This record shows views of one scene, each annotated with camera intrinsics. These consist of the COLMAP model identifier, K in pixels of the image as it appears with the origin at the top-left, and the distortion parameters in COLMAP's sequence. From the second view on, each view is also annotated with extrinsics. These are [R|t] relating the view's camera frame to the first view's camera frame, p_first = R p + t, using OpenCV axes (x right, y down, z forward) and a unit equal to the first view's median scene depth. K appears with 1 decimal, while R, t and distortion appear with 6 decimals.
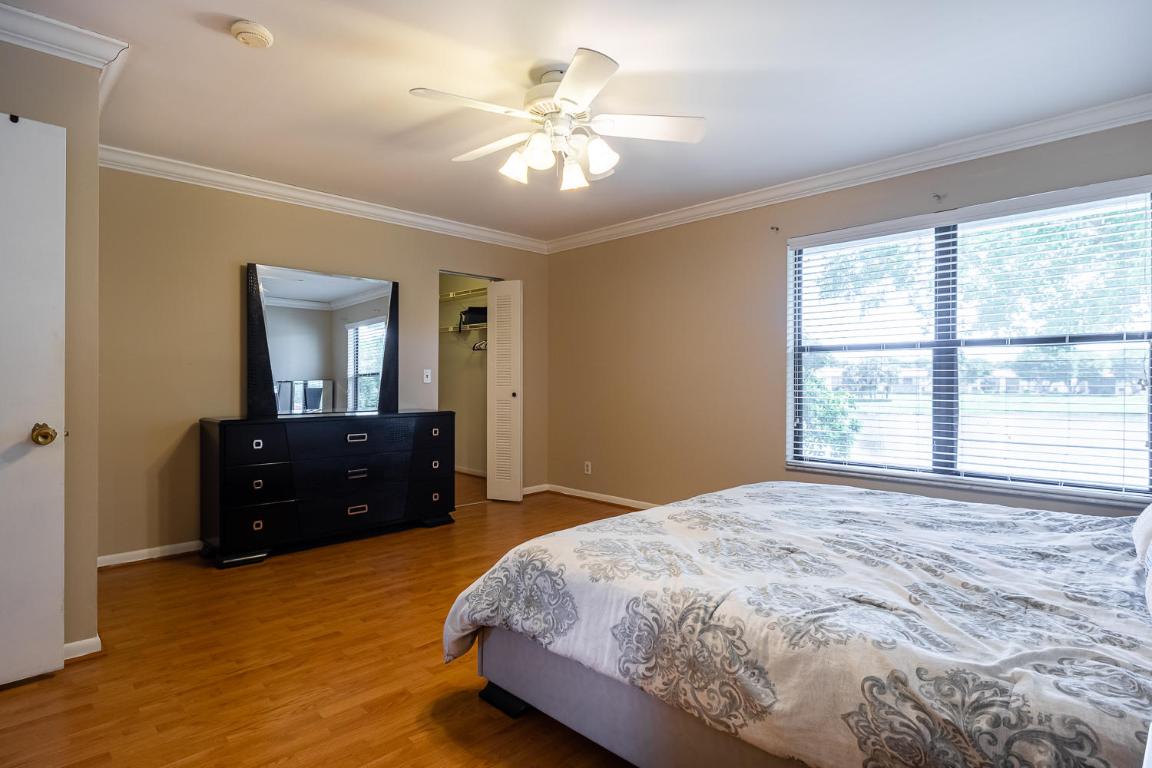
lens RADIAL K [[597.4, 0, 575.6], [0, 597.4, 380.4], [0, 0, 1]] dist [0.002726, 0.000155]
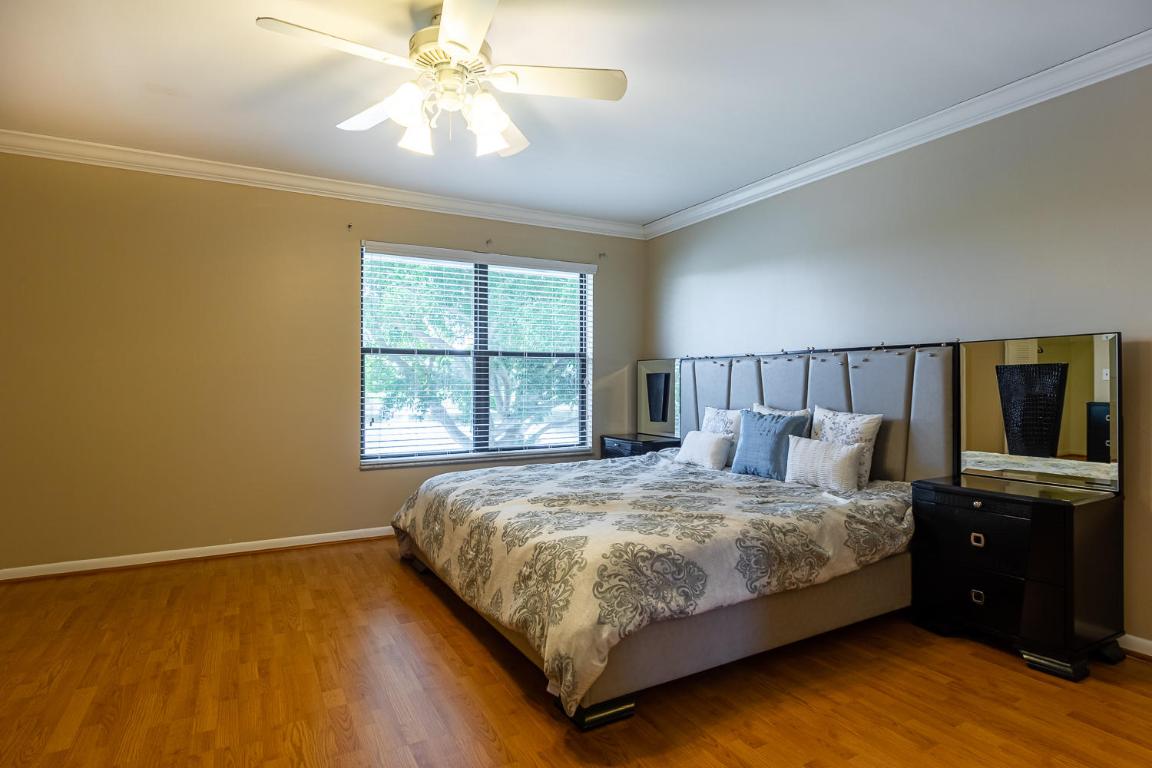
lens RADIAL K [[597.4, 0, 575.6], [0, 597.4, 380.4], [0, 0, 1]] dist [0.002726, 0.000155]
pose [[0.272935, 0.000291, 0.962032, -1.061855], [0.001240, 0.999999, -0.000654, -0.000308], [-0.962032, 0.001372, 0.272934, 0.788845]]
